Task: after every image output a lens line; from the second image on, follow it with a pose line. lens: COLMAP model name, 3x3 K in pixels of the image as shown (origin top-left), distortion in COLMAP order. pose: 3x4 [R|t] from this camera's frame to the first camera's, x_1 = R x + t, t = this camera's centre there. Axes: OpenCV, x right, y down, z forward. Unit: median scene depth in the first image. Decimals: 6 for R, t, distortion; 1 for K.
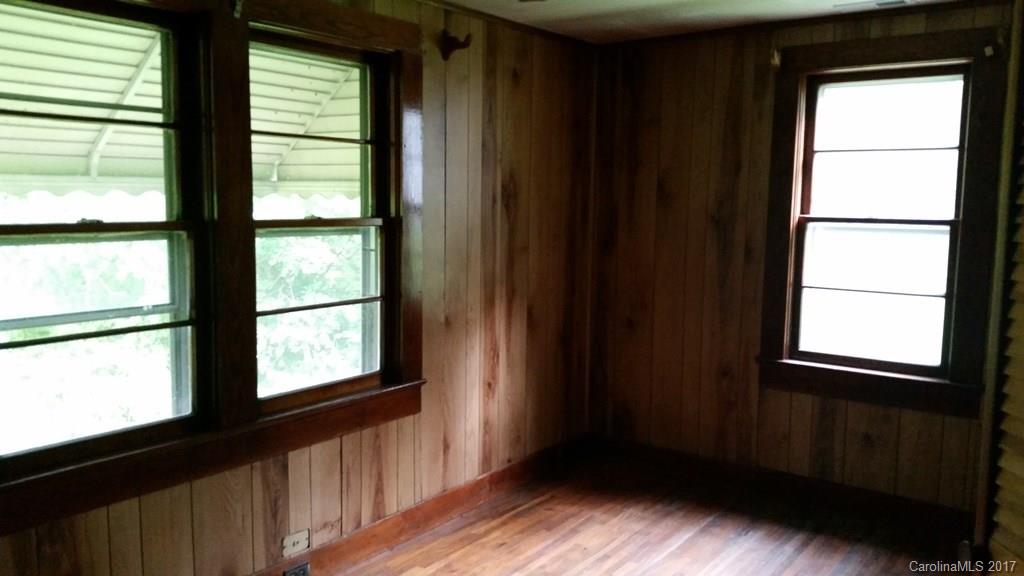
lens RADIAL K [[836.2, 0, 526.4], [0, 836.2, 286.9], [0, 0, 1]] dist [0.106328, -0.187708]
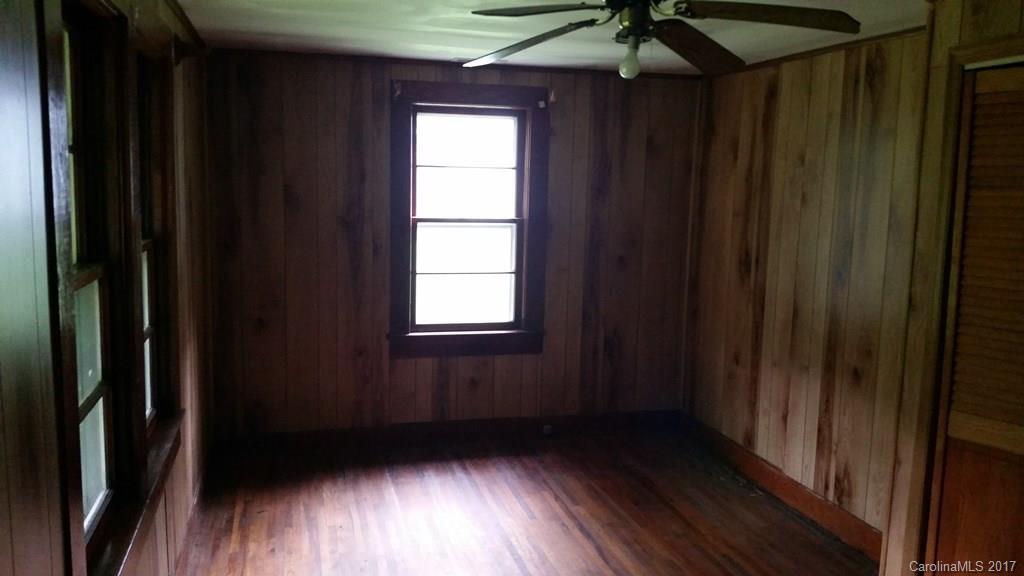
lens RADIAL K [[836.2, 0, 526.4], [0, 836.2, 286.9], [0, 0, 1]] dist [0.106328, -0.187708]
pose [[0.614493, -0.102385, 0.782250, -0.574258], [0.069059, 0.994718, 0.075946, -0.067003], [-0.785894, 0.007353, 0.618318, 0.107431]]
